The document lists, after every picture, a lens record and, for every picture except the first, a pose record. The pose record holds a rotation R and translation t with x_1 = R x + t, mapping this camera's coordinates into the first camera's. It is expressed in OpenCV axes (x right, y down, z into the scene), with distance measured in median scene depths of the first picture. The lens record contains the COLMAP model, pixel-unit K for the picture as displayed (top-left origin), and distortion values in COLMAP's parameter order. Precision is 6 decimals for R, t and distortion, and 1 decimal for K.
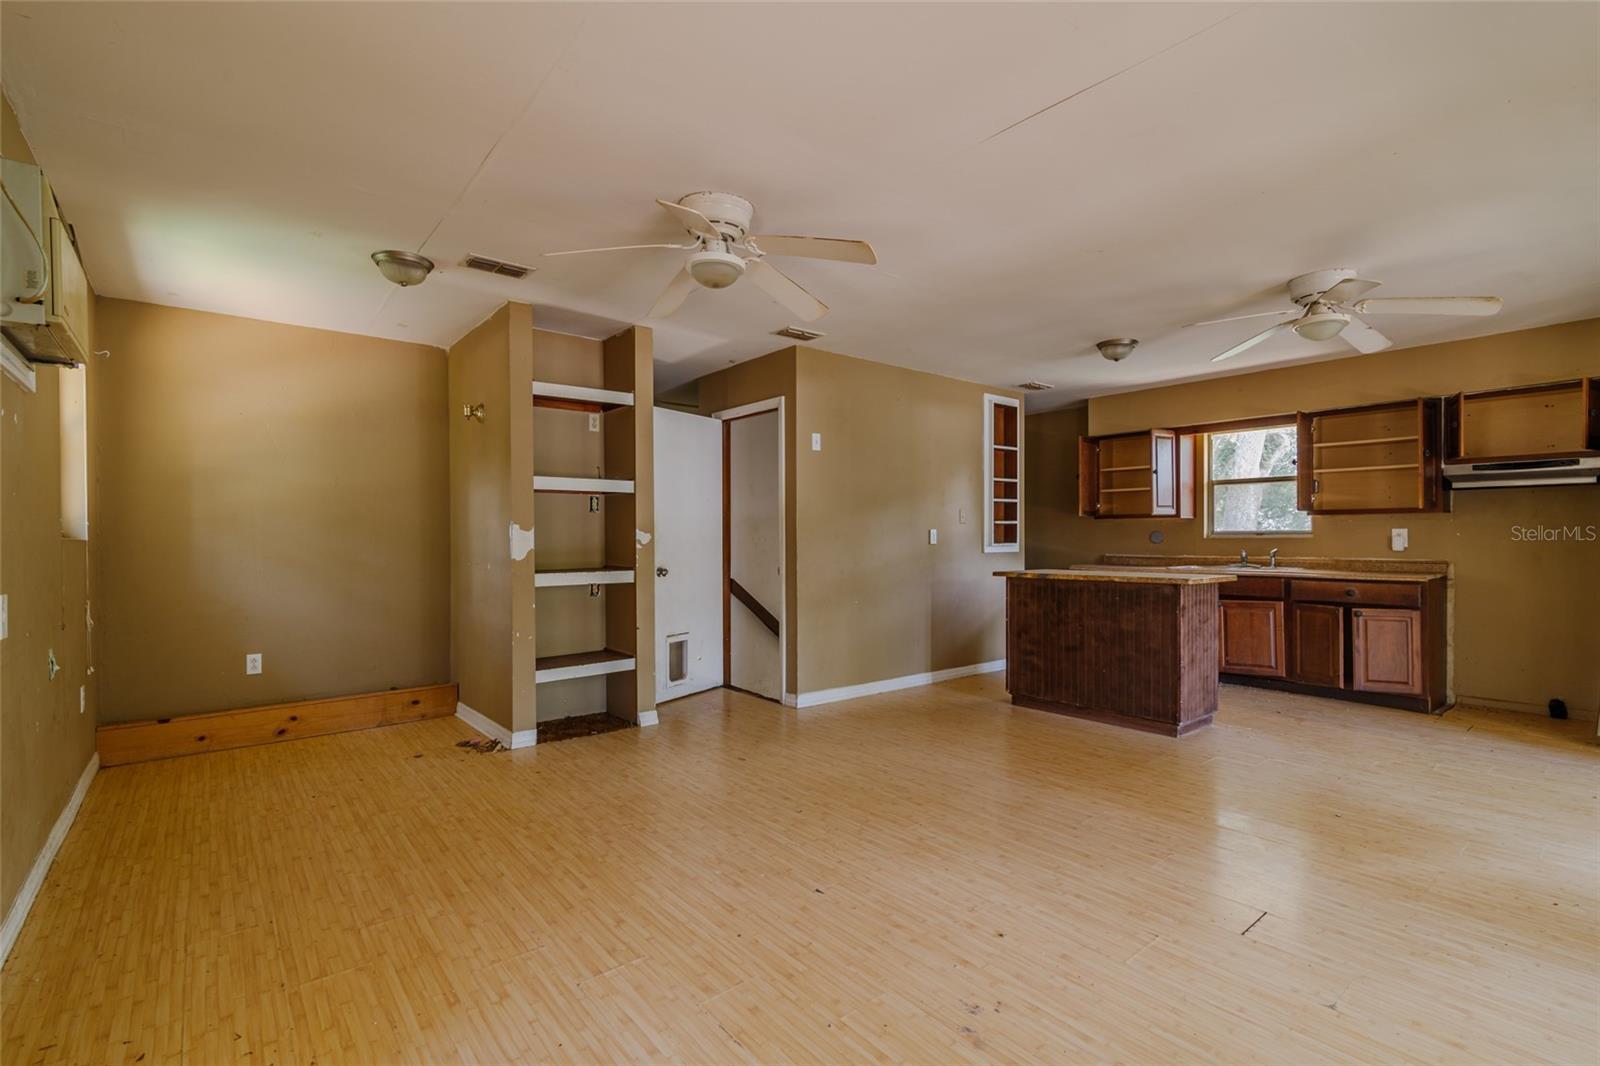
lens RADIAL K [[726.0, 0, 800.4], [0, 726.0, 537.9], [0, 0, 1]] dist [0.000014, -0.001492]
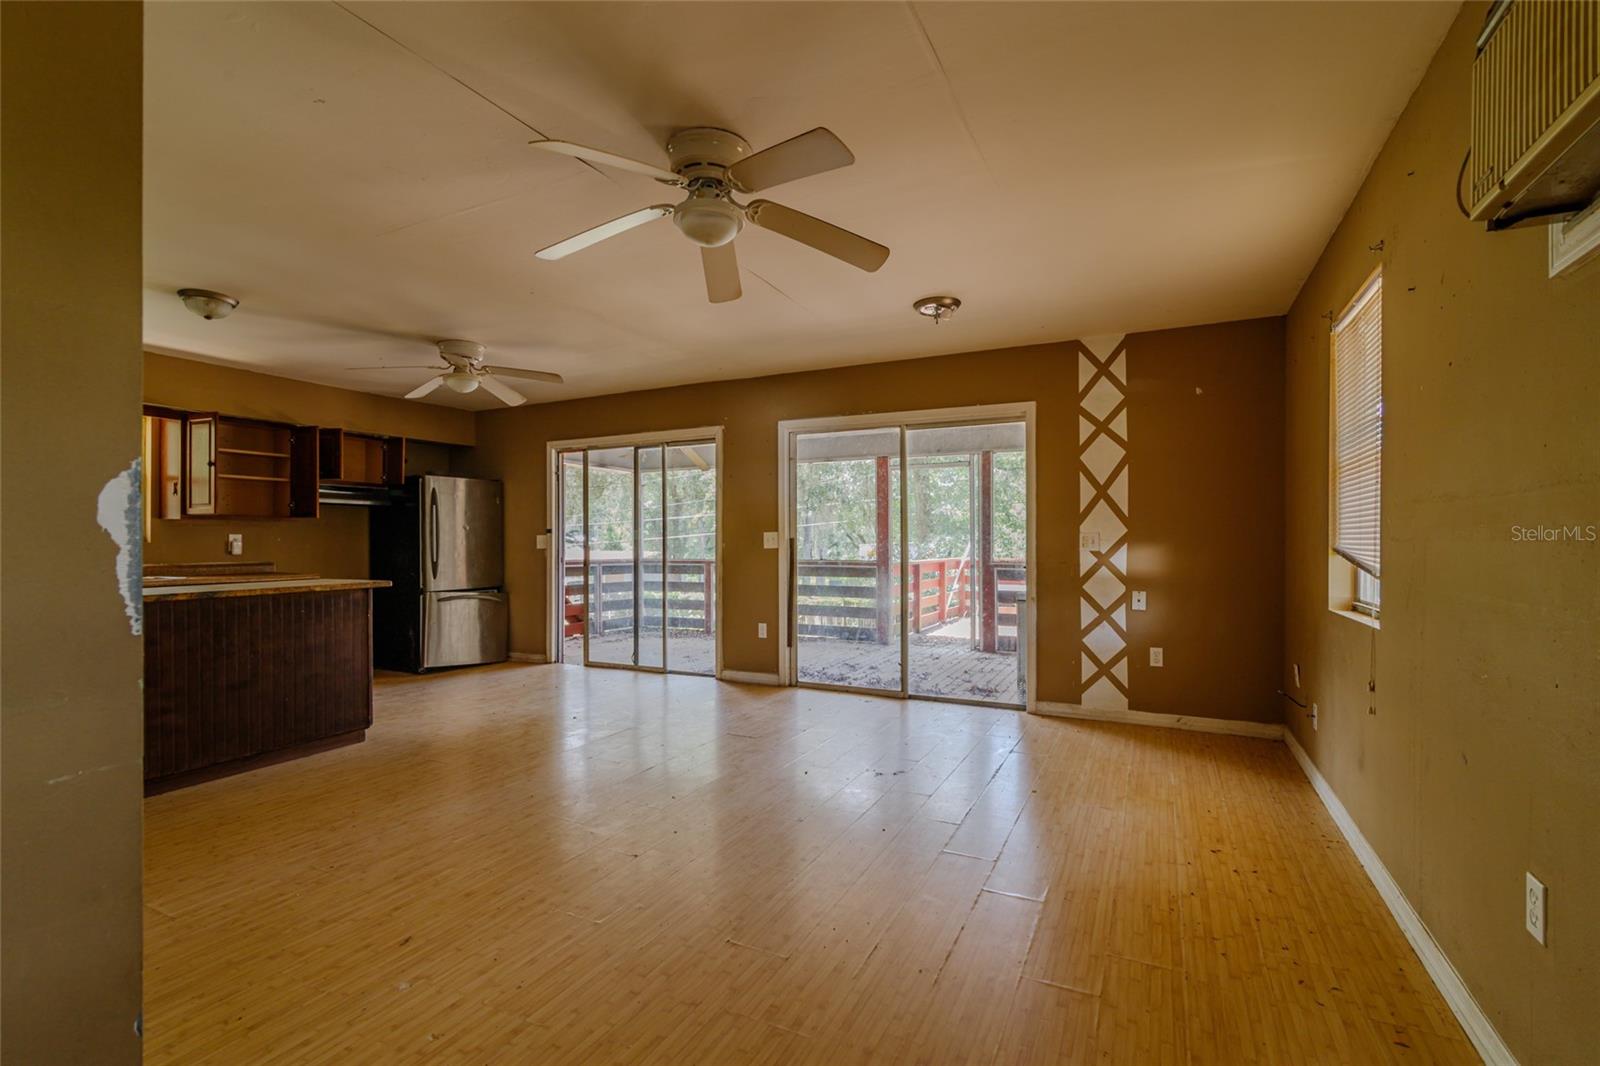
lens RADIAL K [[726.0, 0, 796.2], [0, 726.0, 535.9], [0, 0, 1]] dist [0.000014, -0.001492]
pose [[-0.408940, 0.007850, 0.912528, -0.615955], [0.003910, 0.999969, -0.006850, 0.000735], [-0.912553, 0.000766, -0.408958, 0.828766]]
